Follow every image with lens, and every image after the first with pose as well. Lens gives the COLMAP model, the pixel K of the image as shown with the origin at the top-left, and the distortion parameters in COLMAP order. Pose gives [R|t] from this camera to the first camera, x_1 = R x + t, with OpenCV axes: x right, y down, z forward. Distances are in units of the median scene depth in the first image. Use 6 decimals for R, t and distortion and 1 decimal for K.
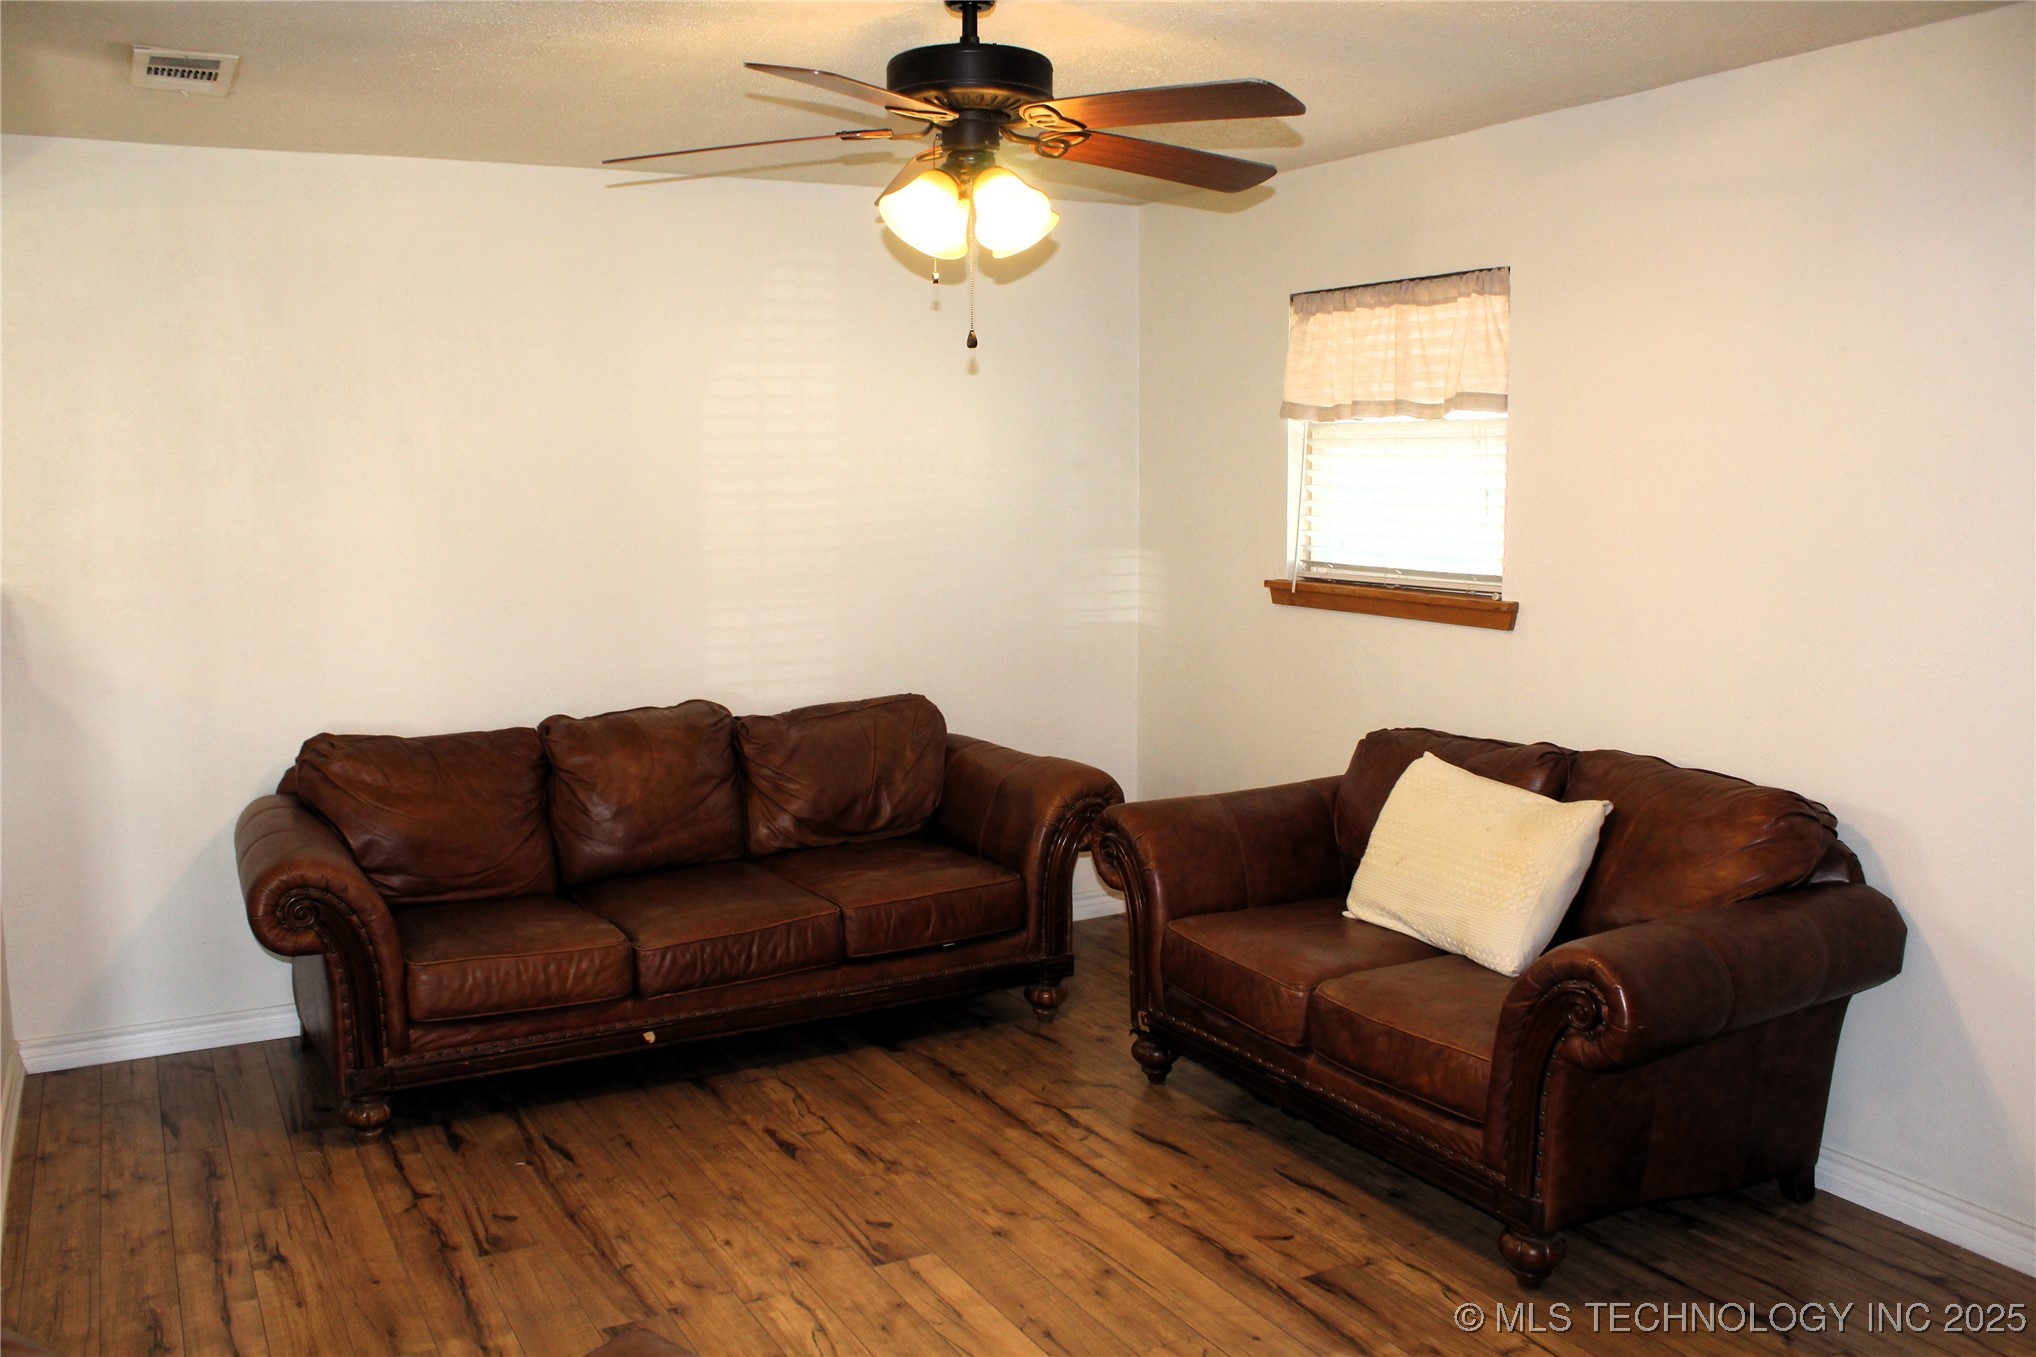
lens RADIAL K [[1727.4, 0, 1018.0], [0, 1727.4, 678.5], [0, 0, 1]] dist [-0.171658, 0.136767]
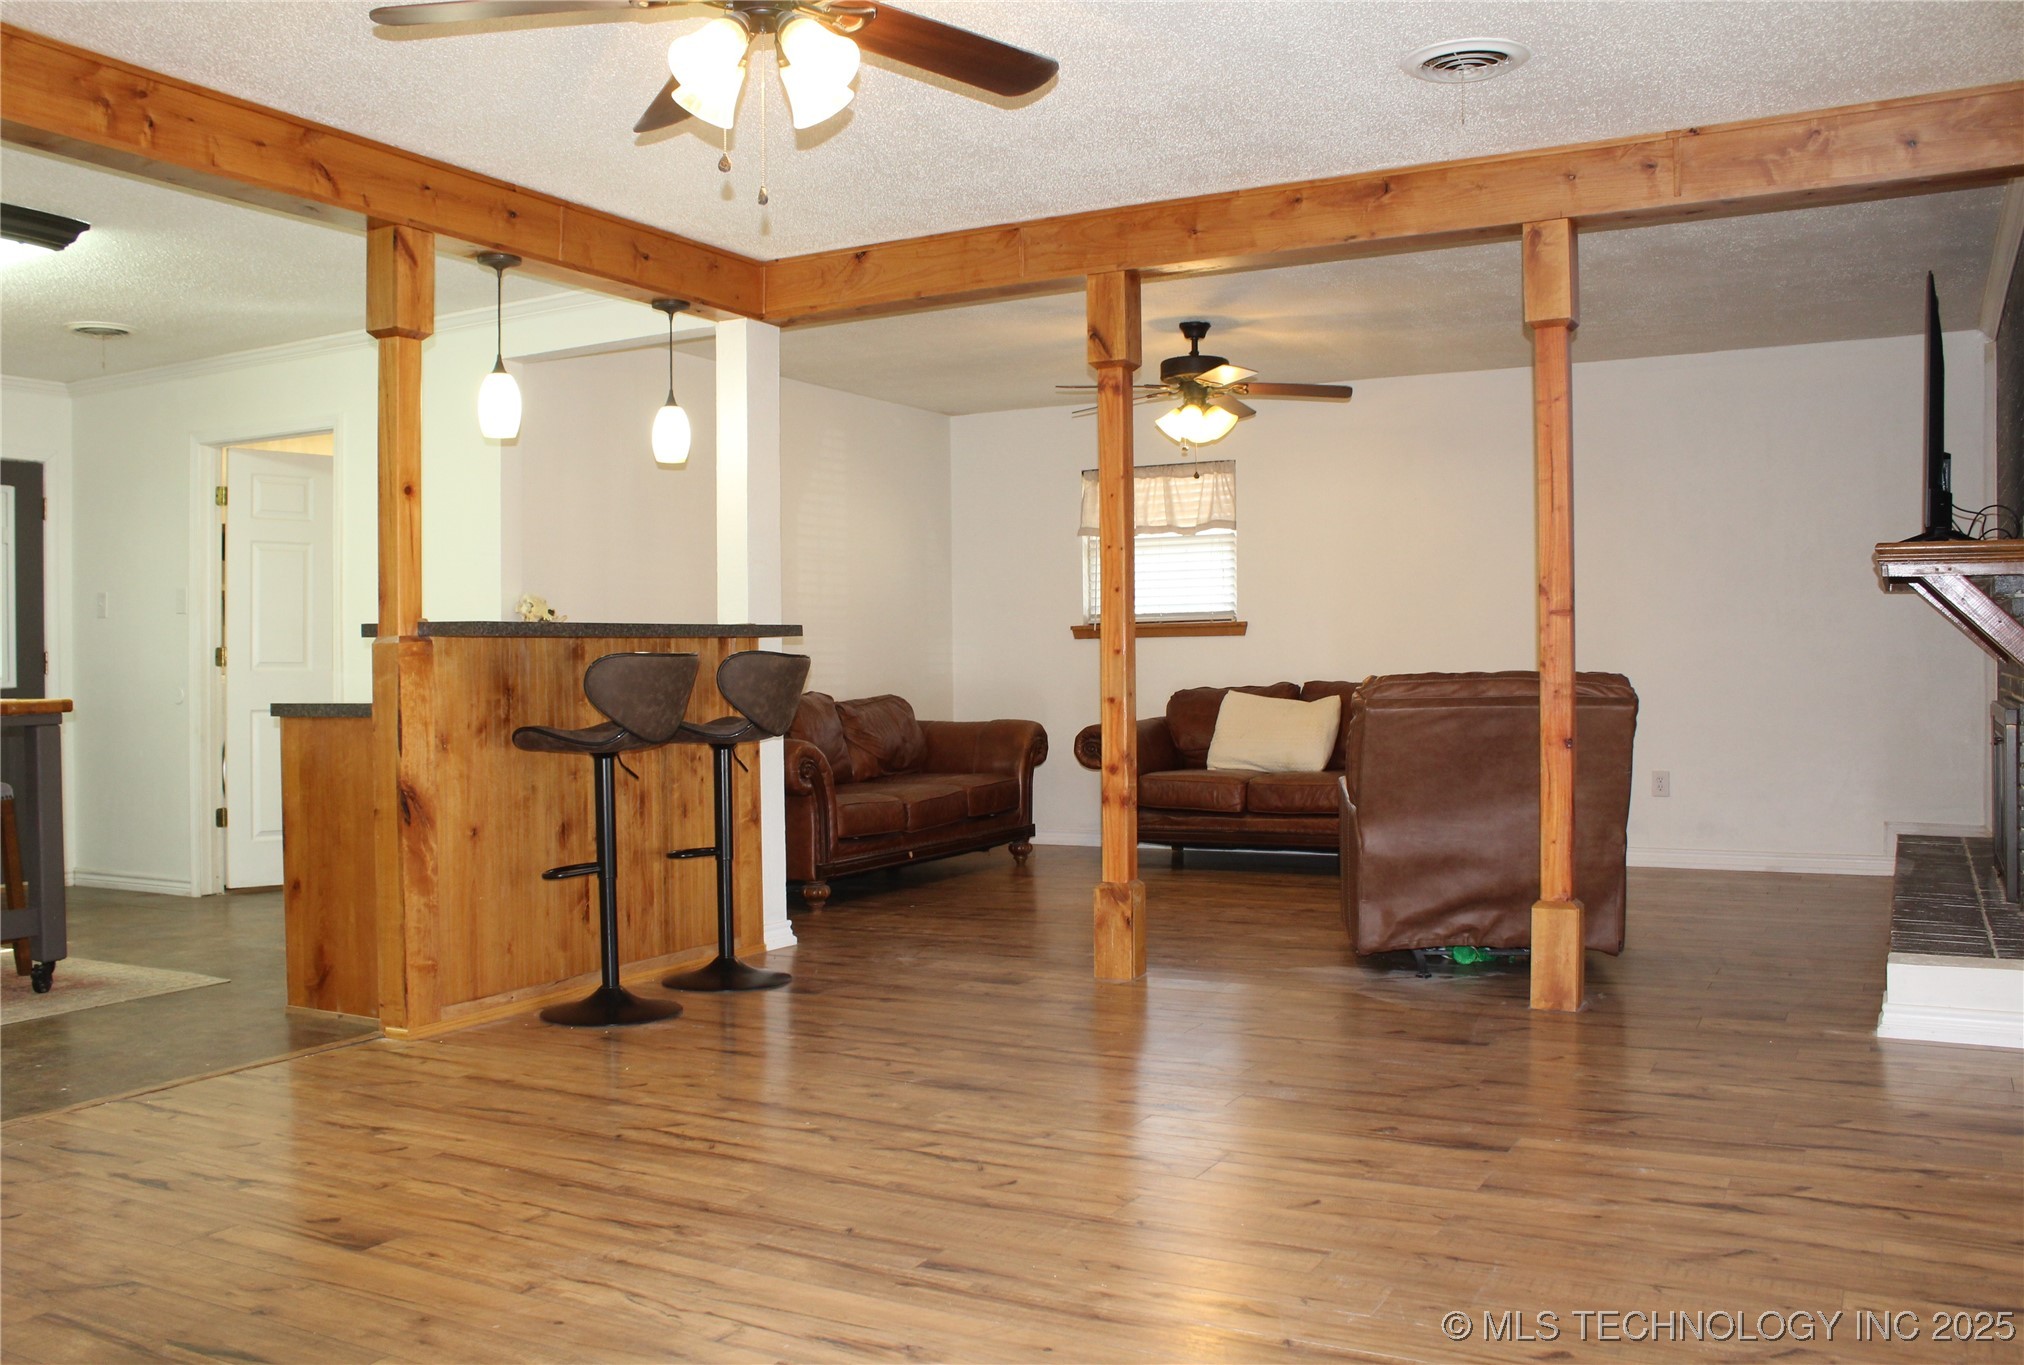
lens RADIAL K [[1747.8, 0, 978.3], [0, 1747.8, 674.6], [0, 0, 1]] dist [-0.161728, 0.152493]
pose [[0.845758, -0.007153, 0.533519, -1.069655], [0.074131, 0.991788, -0.104219, 0.207924], [-0.528392, 0.127695, 0.839343, -0.565056]]
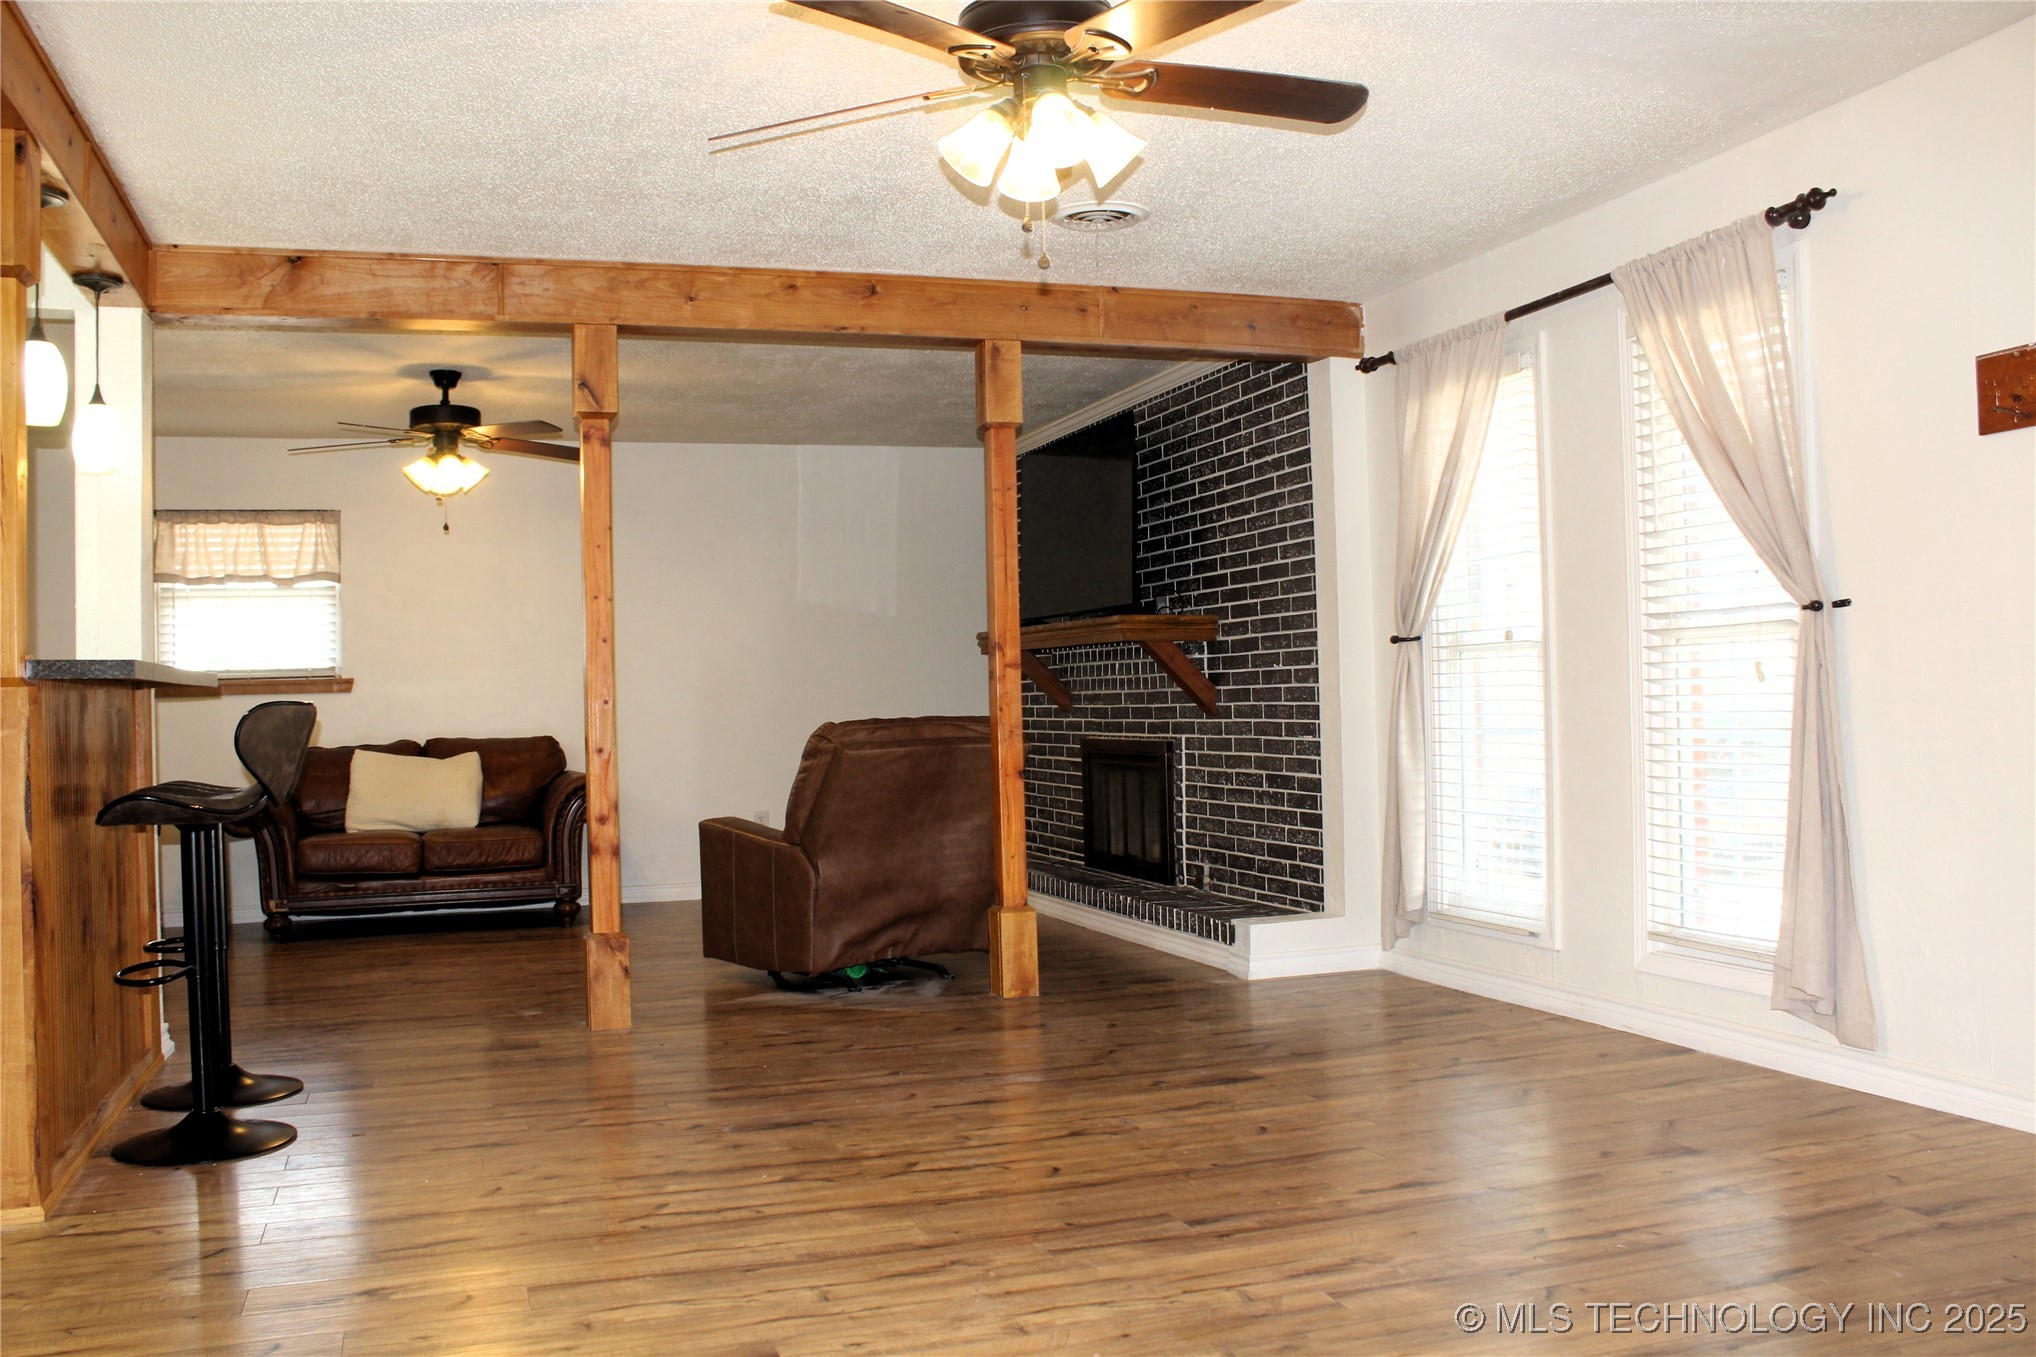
lens RADIAL K [[1727.4, 0, 1018.0], [0, 1727.4, 678.5], [0, 0, 1]] dist [-0.171658, 0.136767]
pose [[0.168517, 0.016805, 0.985556, -1.469632], [0.148164, 0.988063, -0.042182, 0.149225], [-0.974500, 0.153132, 0.164015, -0.074151]]
